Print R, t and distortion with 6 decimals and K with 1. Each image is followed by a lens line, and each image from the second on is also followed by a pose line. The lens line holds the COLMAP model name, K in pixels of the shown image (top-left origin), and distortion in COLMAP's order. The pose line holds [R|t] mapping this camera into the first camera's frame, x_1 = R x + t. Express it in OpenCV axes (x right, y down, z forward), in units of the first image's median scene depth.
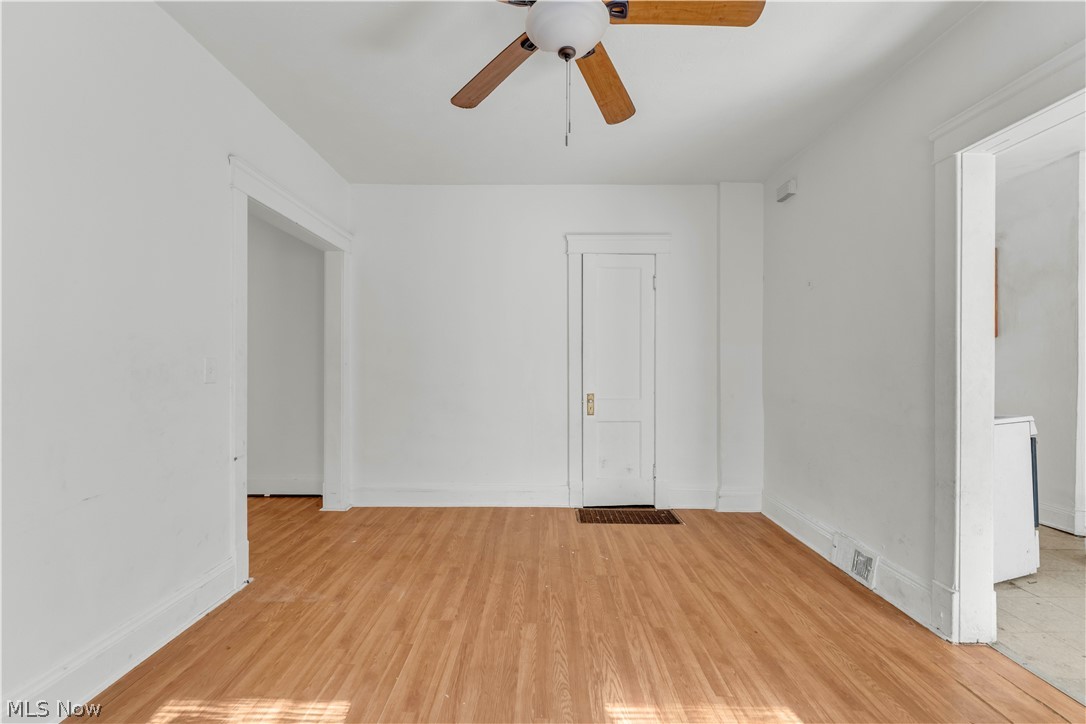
lens RADIAL K [[433.4, 0, 537.1], [0, 433.4, 365.8], [0, 0, 1]] dist [0.000356, 0.000057]
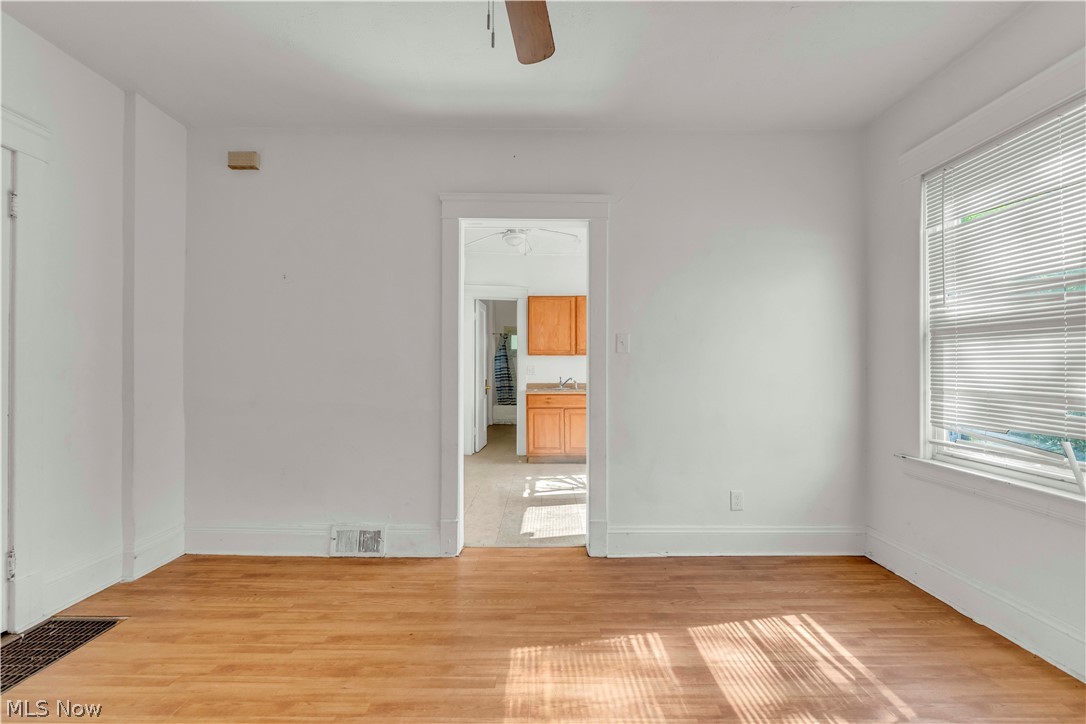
lens RADIAL K [[433.4, 0, 539.5], [0, 433.4, 367.0], [0, 0, 1]] dist [0.000356, 0.000057]
pose [[0.016733, -0.003487, 0.999854, -0.368291], [-0.003167, 0.999989, 0.003541, 0.001035], [-0.999855, -0.003226, 0.016722, 0.537879]]
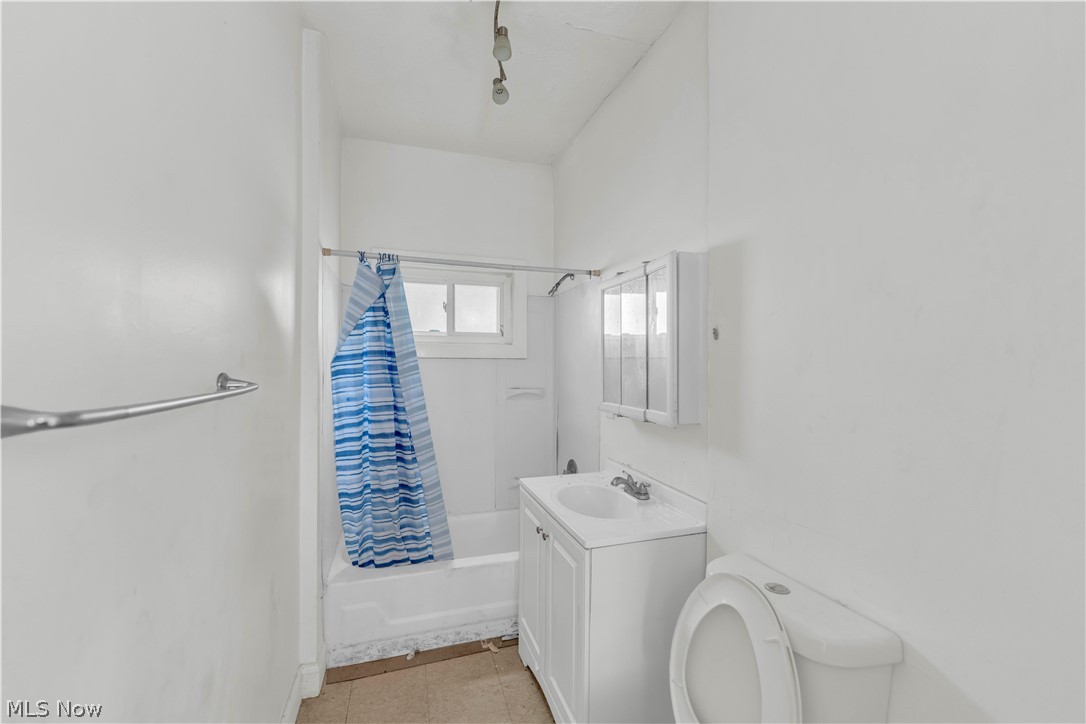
lens RADIAL K [[433.4, 0, 544.1], [0, 433.4, 364.0], [0, 0, 1]] dist [0.000356, 0.000057]
pose [[-0.307656, -0.004076, 0.951489, 2.445662], [-0.003485, 0.999989, 0.003157, -0.065977], [-0.951491, -0.002345, -0.307667, 0.856703]]
